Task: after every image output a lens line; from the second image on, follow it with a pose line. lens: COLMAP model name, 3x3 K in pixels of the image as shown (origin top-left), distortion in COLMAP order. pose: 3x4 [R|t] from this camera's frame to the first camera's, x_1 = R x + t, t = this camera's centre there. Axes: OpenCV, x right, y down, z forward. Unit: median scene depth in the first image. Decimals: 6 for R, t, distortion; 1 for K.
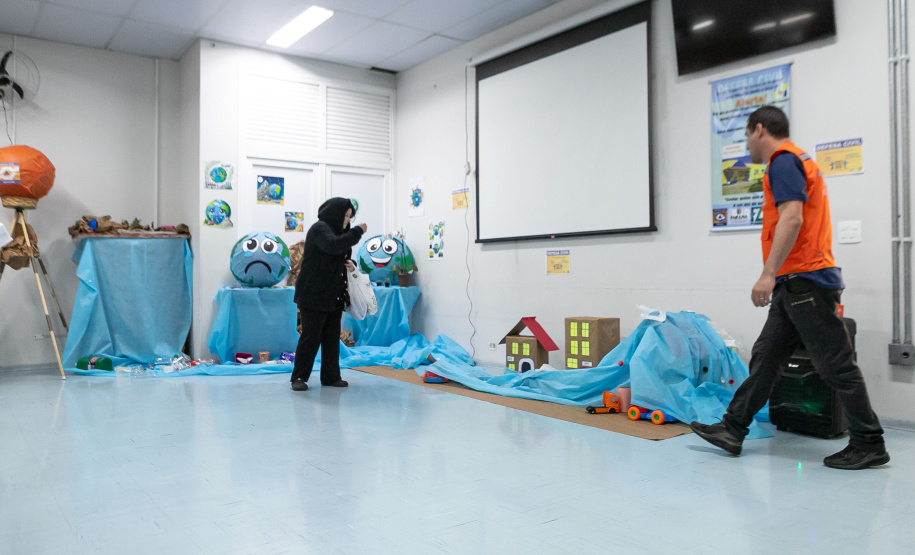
lens RADIAL K [[714.7, 0, 481.0], [0, 714.7, 258.5], [0, 0, 1]] dist [-0.062749, 0.065556]
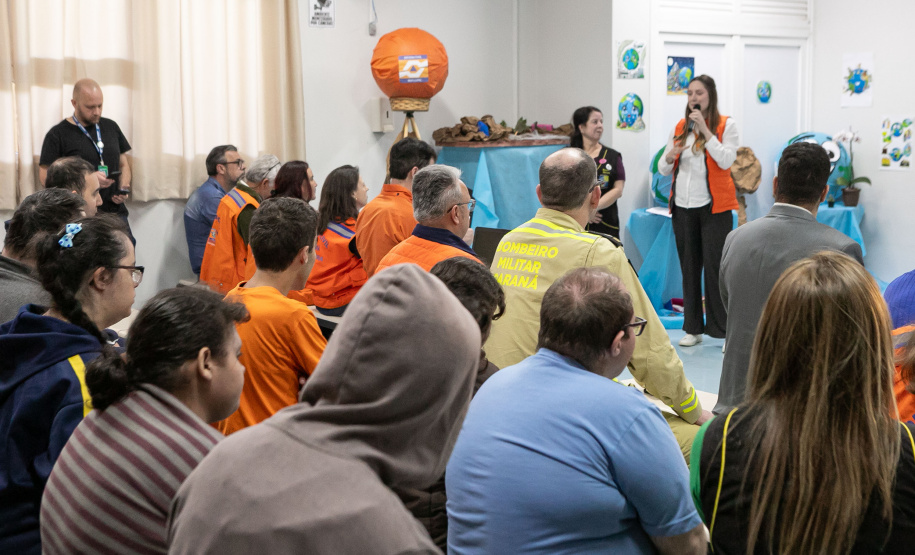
lens RADIAL K [[1319.1, 0, 486.6], [0, 1319.1, 247.9], [0, 0, 1]] dist [0.013004, 0.000000]
pose [[0.999919, 0.005188, -0.011658, -0.515218], [-0.003661, 0.991849, 0.127364, -0.099617], [0.012224, -0.127311, 0.991788, -0.400459]]
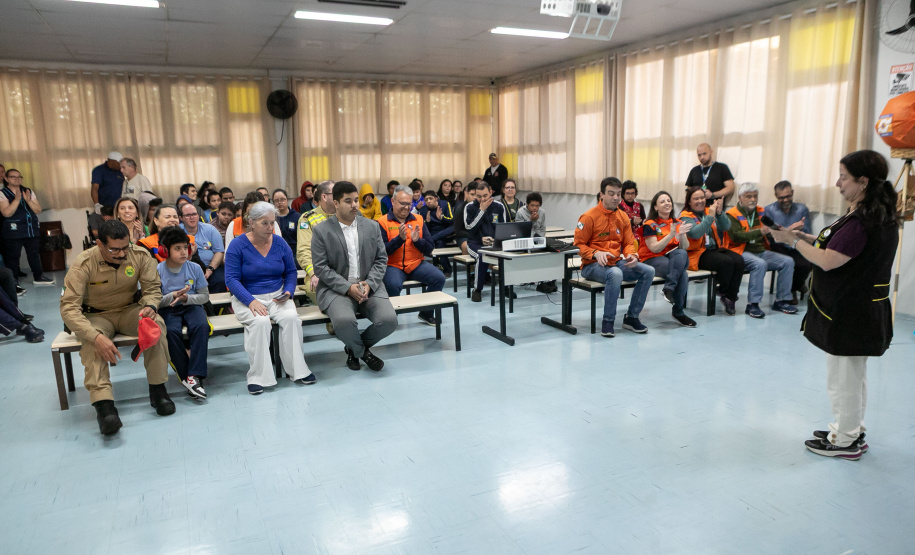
lens RADIAL K [[631.3, 0, 465.2], [0, 631.3, 270.4], [0, 0, 1]] dist [-0.063993, 0.062554]
pose [[-0.208248, 0.177256, -0.961880, 0.287244], [0.037677, 0.984165, 0.173206, -0.084687], [0.977350, -0.000171, -0.211629, 0.546771]]
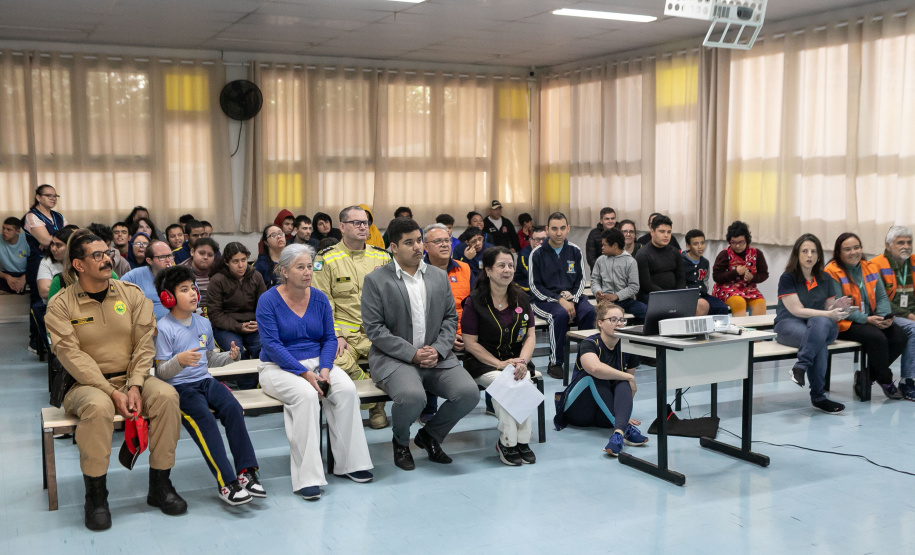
lens RADIAL K [[971.7, 0, 466.6], [0, 971.7, 264.7], [0, 0, 1]] dist [-0.005963, 0.000000]
pose [[-0.182625, 0.097715, -0.978315, 0.441660], [0.022163, 0.995205, 0.095265, -0.104818], [0.982933, -0.004284, -0.183915, 0.472439]]
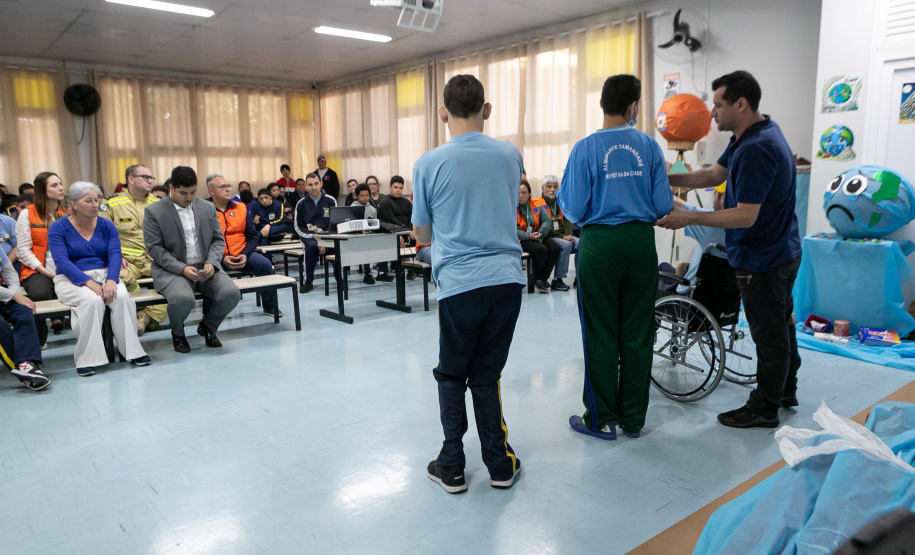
lens RADIAL K [[643.6, 0, 456.9], [0, 643.6, 273.9], [0, 0, 1]] dist [-0.067971, 0.063583]
pose [[0.059022, 0.152938, -0.986472, 0.349535], [0.031821, 0.987404, 0.154986, -0.041919], [0.997749, -0.040538, 0.053412, 0.532235]]
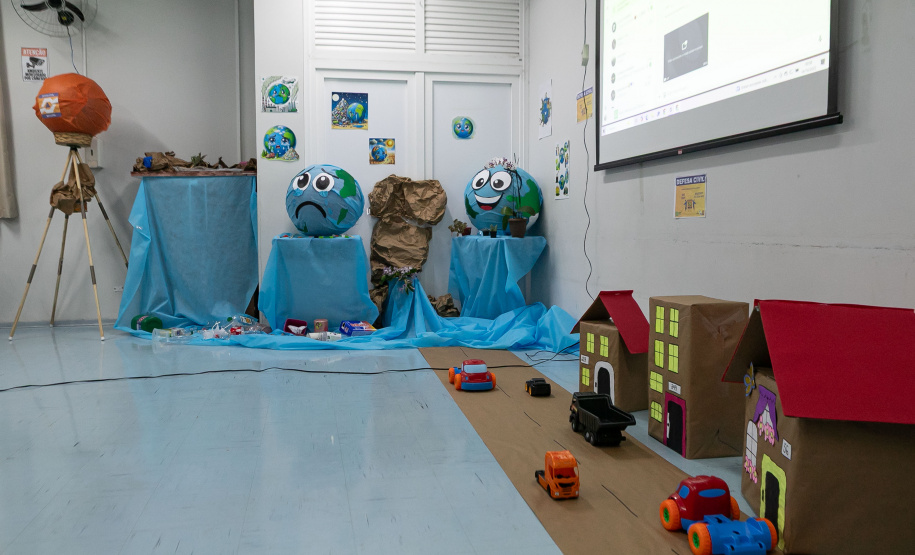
lens RADIAL K [[747.1, 0, 451.7], [0, 747.1, 272.6], [0, 0, 1]] dist [-0.048148, 0.074730]
pose [[0.896568, 0.029725, -0.441907, 0.179157], [0.008646, 0.996381, 0.084563, 0.012447], [0.442821, -0.079637, 0.893066, 0.335457]]
